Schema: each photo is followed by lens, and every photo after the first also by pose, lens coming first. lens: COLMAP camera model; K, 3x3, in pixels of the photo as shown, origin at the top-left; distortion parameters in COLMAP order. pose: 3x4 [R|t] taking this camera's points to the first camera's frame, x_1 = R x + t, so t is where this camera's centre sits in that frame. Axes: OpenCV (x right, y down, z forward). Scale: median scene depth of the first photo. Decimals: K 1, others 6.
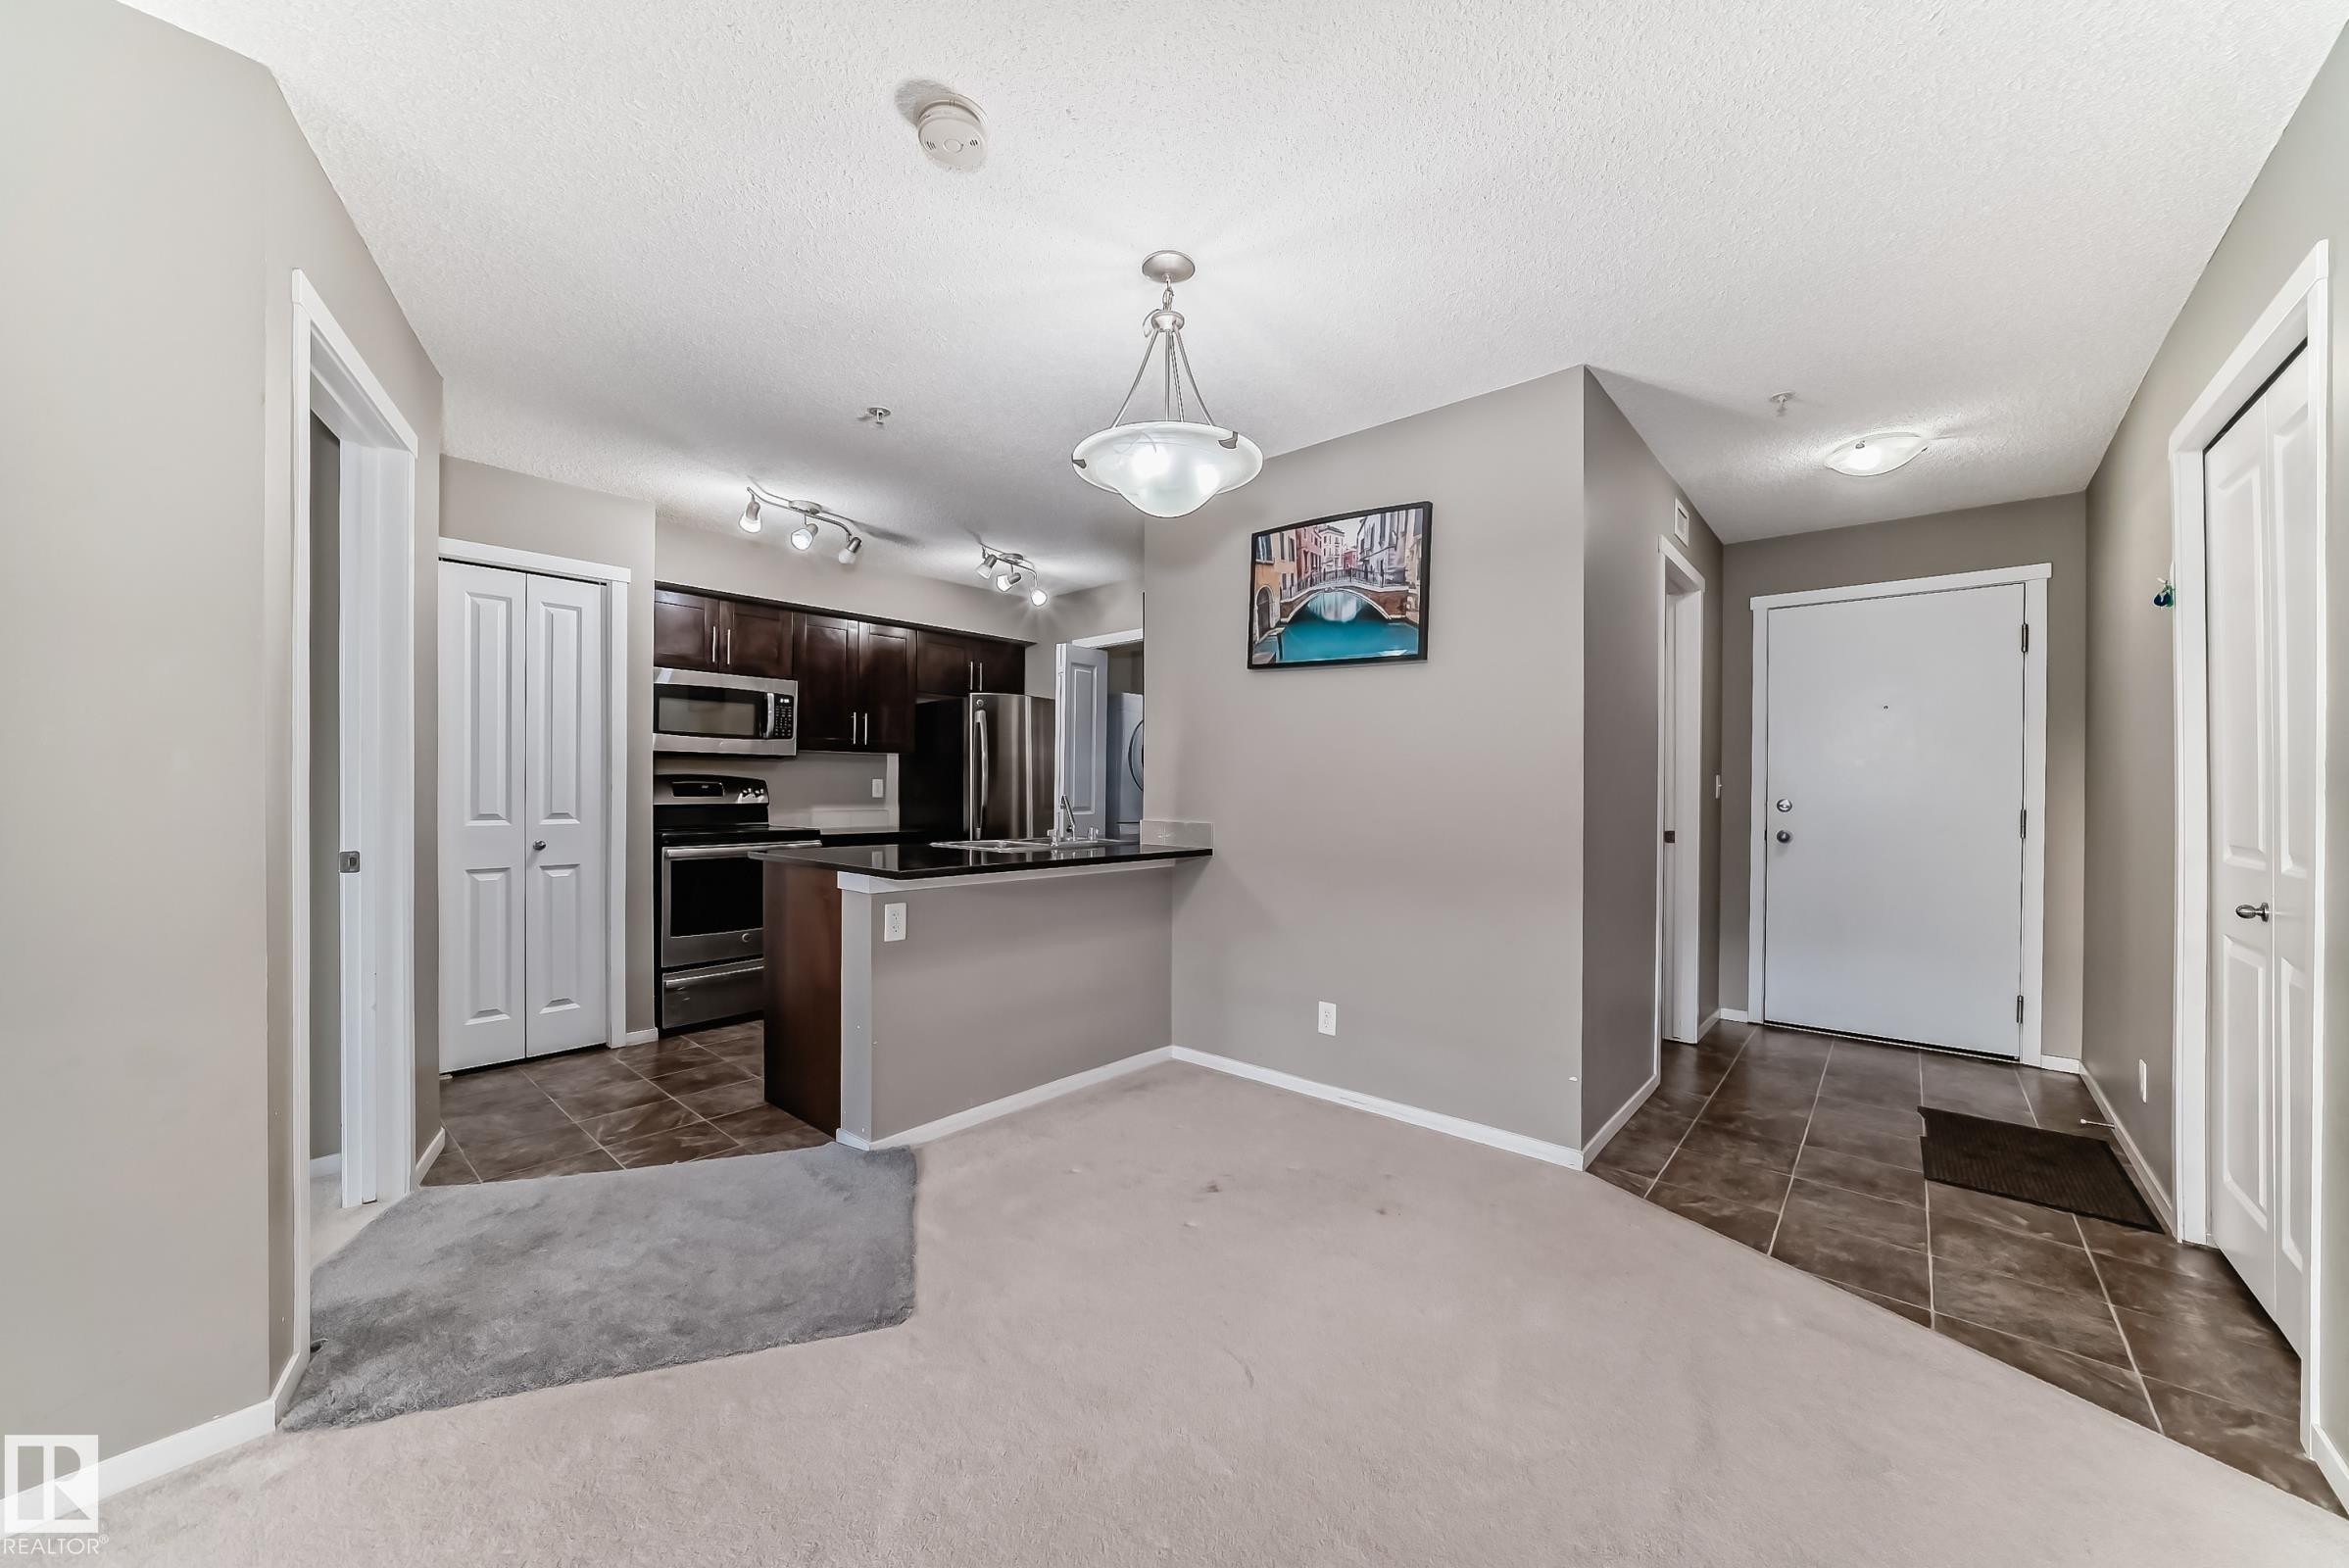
lens RADIAL K [[860.5, 0, 1181.5], [0, 860.5, 785.6], [0, 0, 1]] dist [-0.019485, 0.006387]
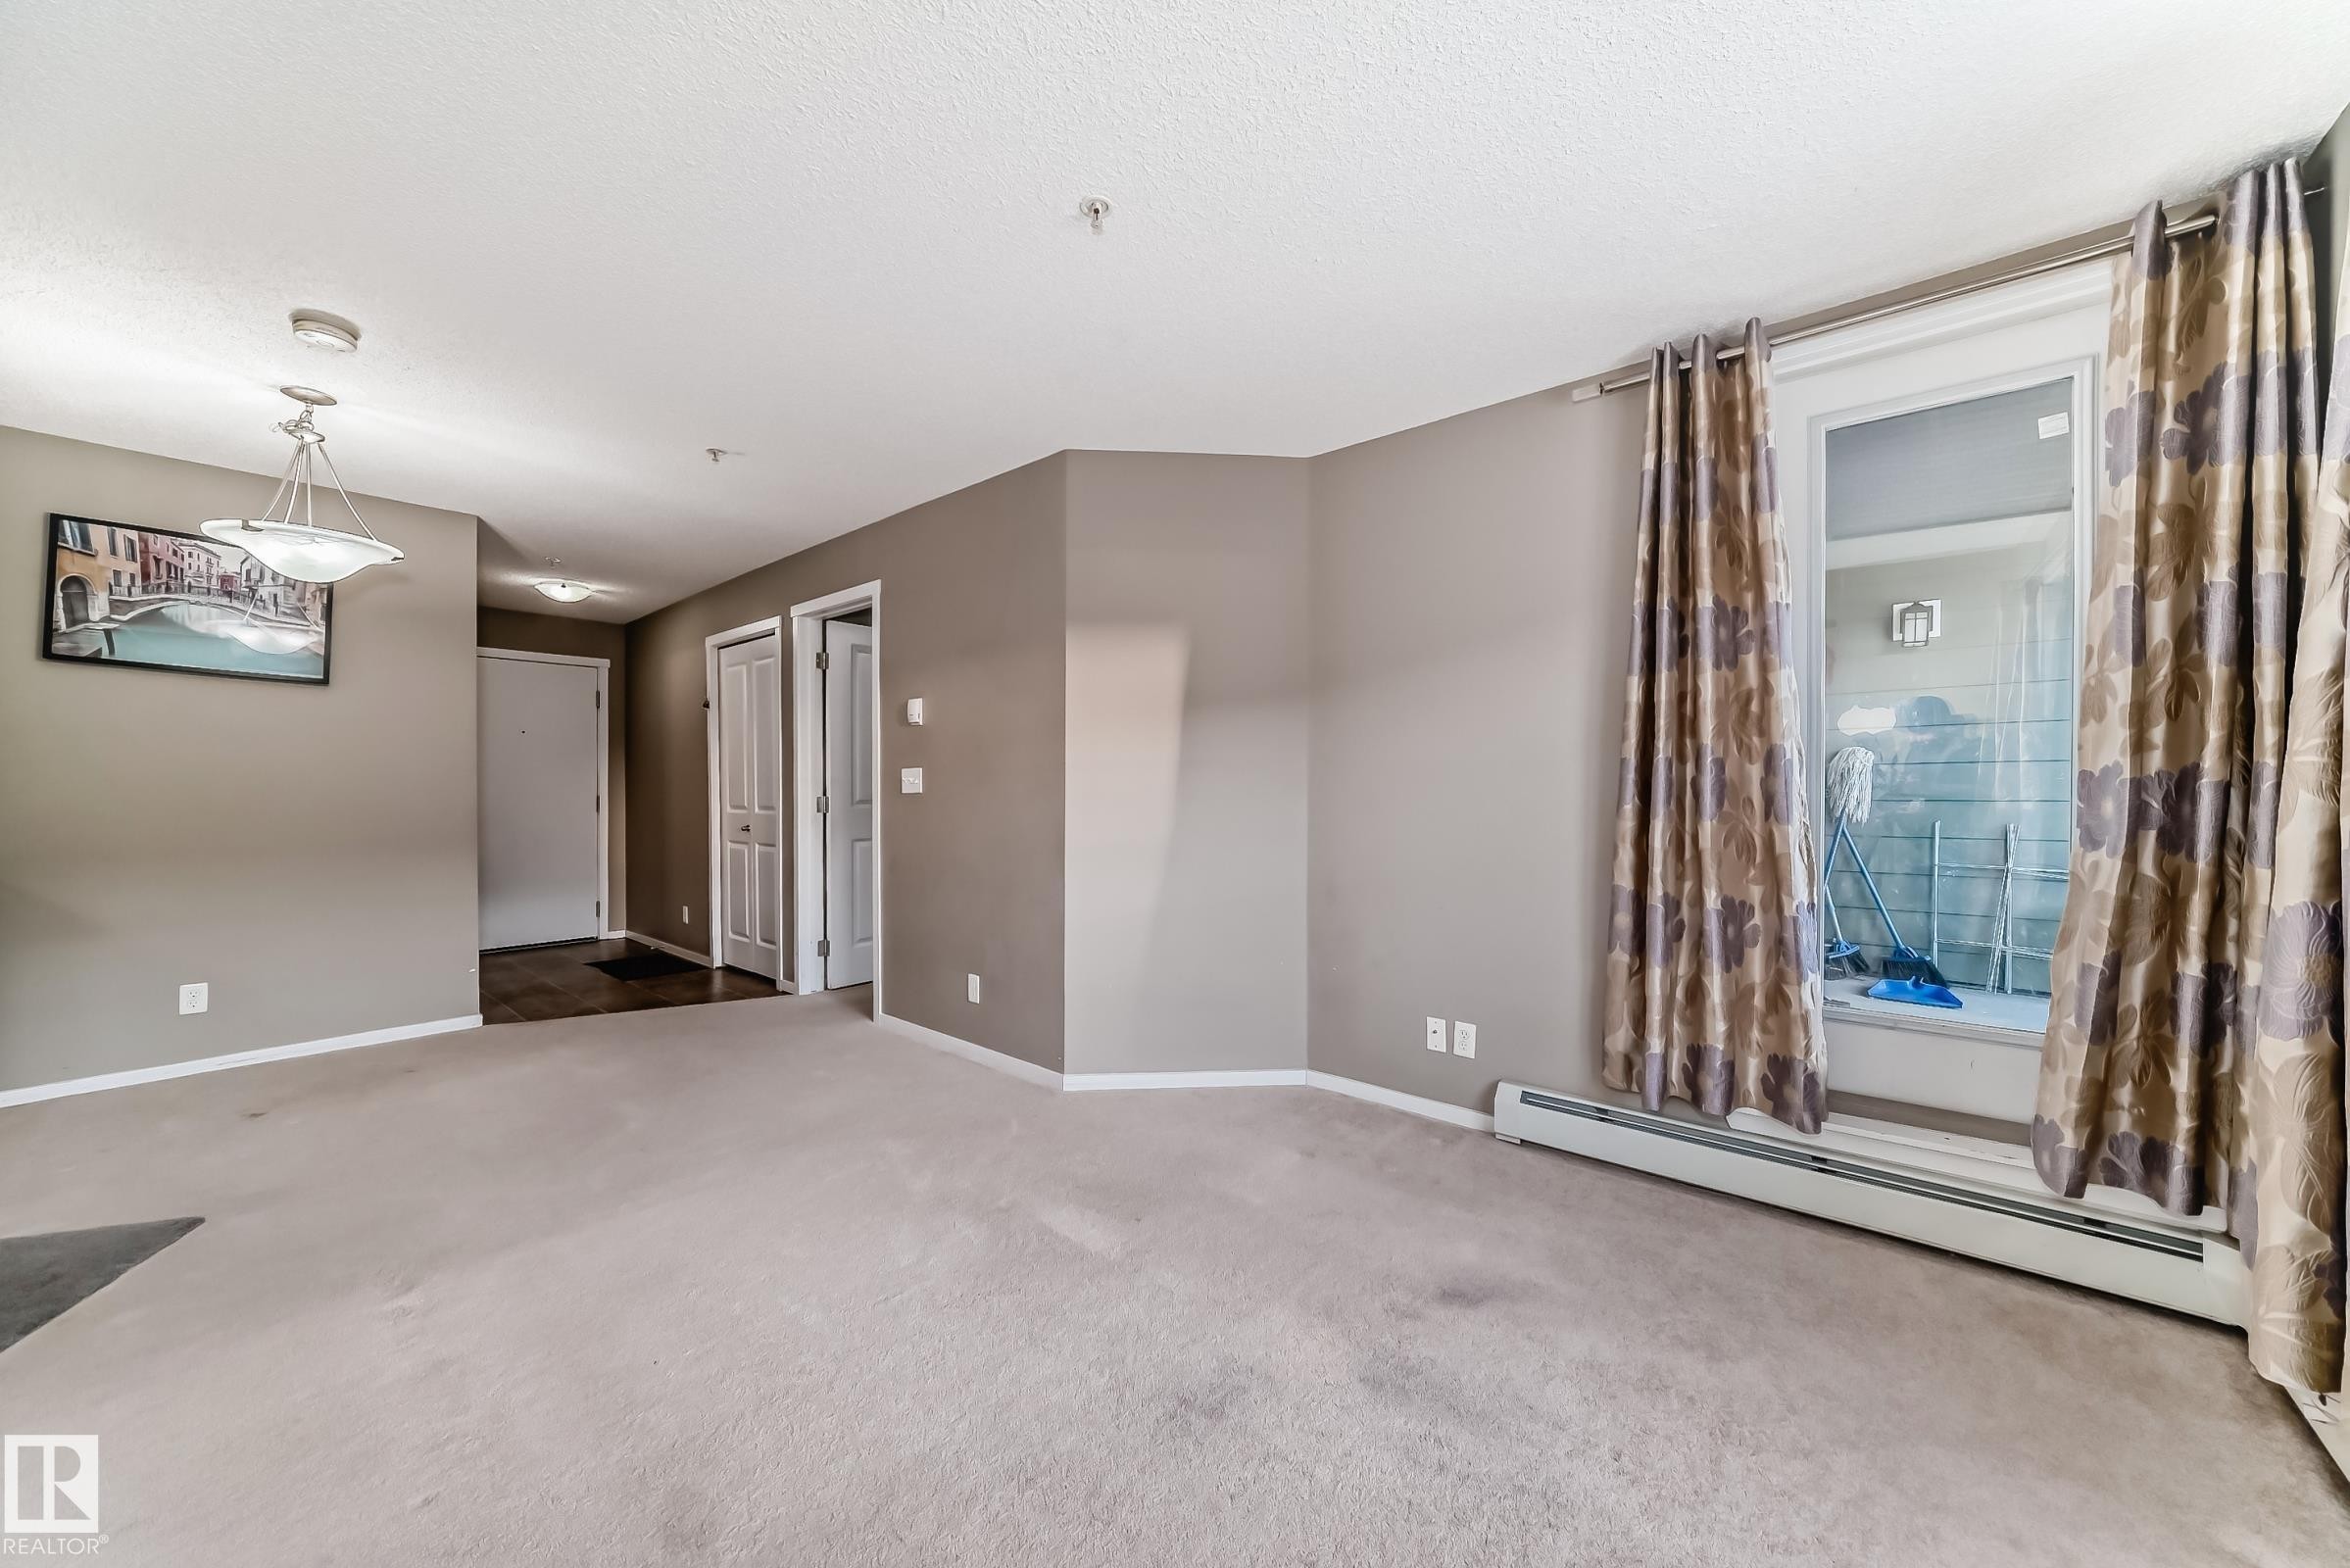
lens RADIAL K [[860.9, 0, 1182.0], [0, 860.9, 785.6], [0, 0, 1]] dist [-0.019485, 0.006387]
pose [[-0.006170, -0.004942, 0.999969, -0.947916], [0.001885, 0.999986, 0.004954, 0.000076], [-0.999979, 0.001915, -0.006160, -0.247239]]
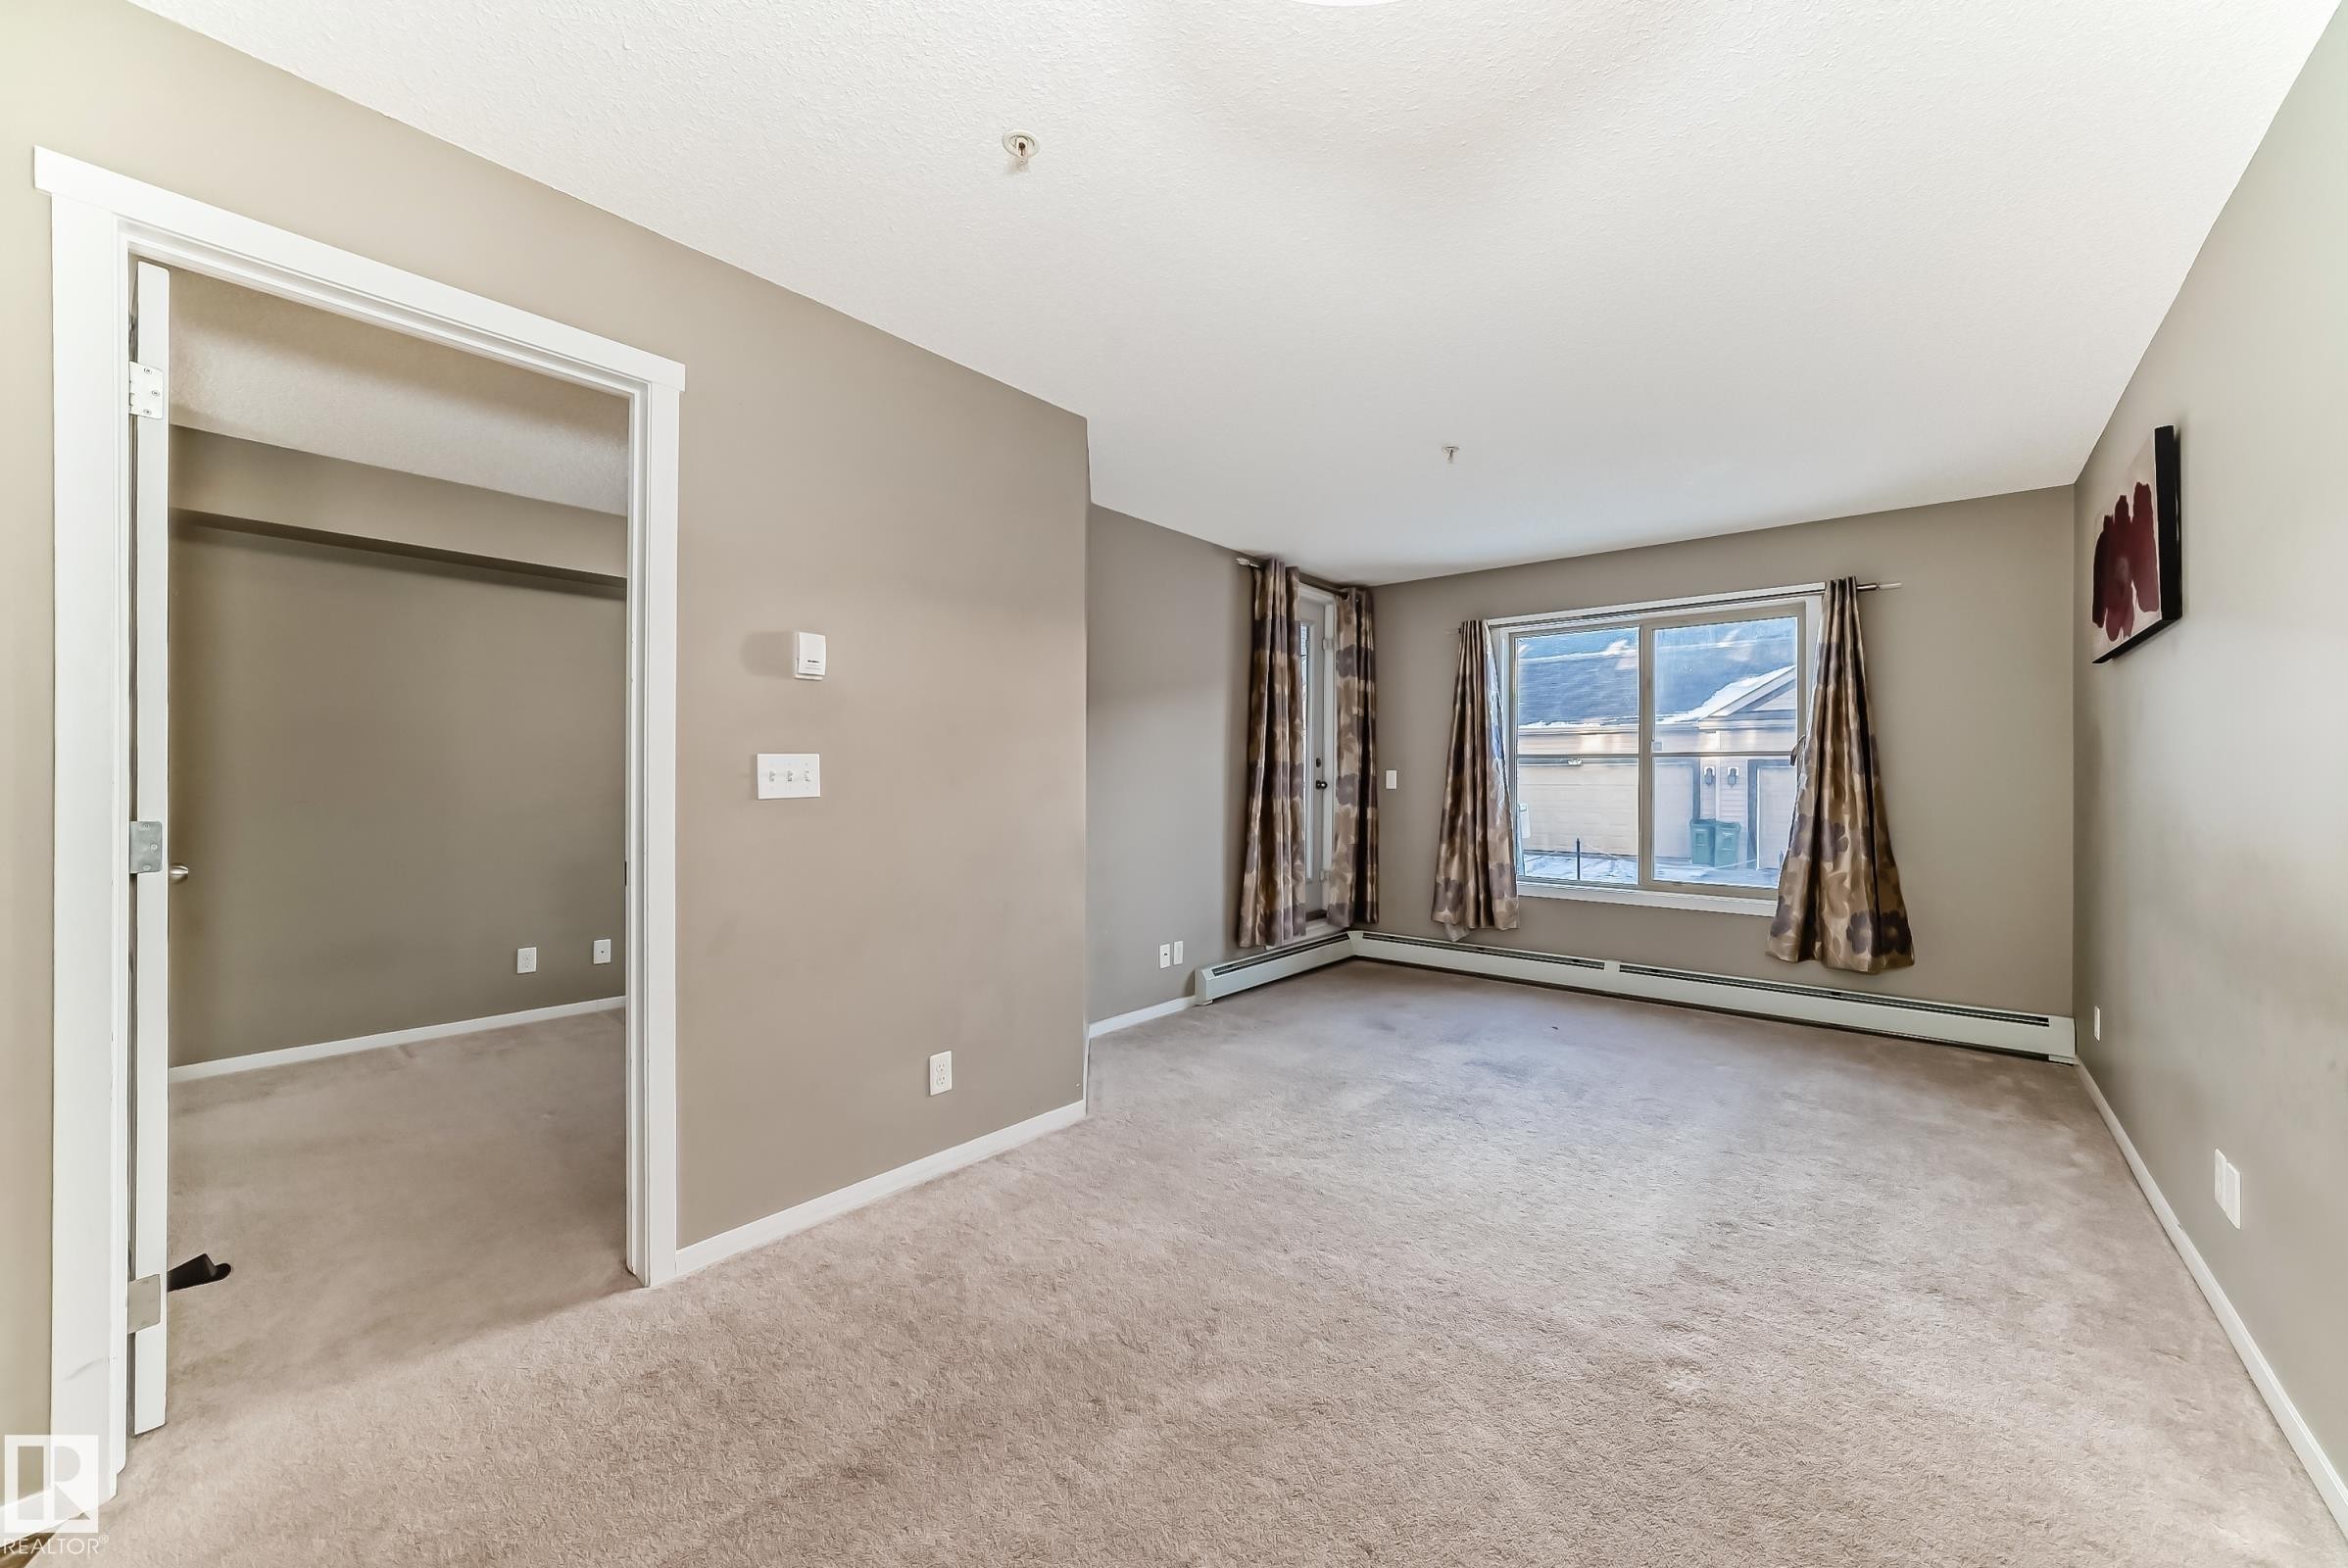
lens RADIAL K [[879.8, 0, 1174.0], [0, 879.8, 784.0], [0, 0, 1]] dist [-0.020539, 0.012583]
pose [[-0.999832, -0.002303, -0.018200, 0.050919], [-0.002369, 0.999991, 0.003631, 0.001934], [0.018191, 0.003674, -0.999828, 0.911739]]
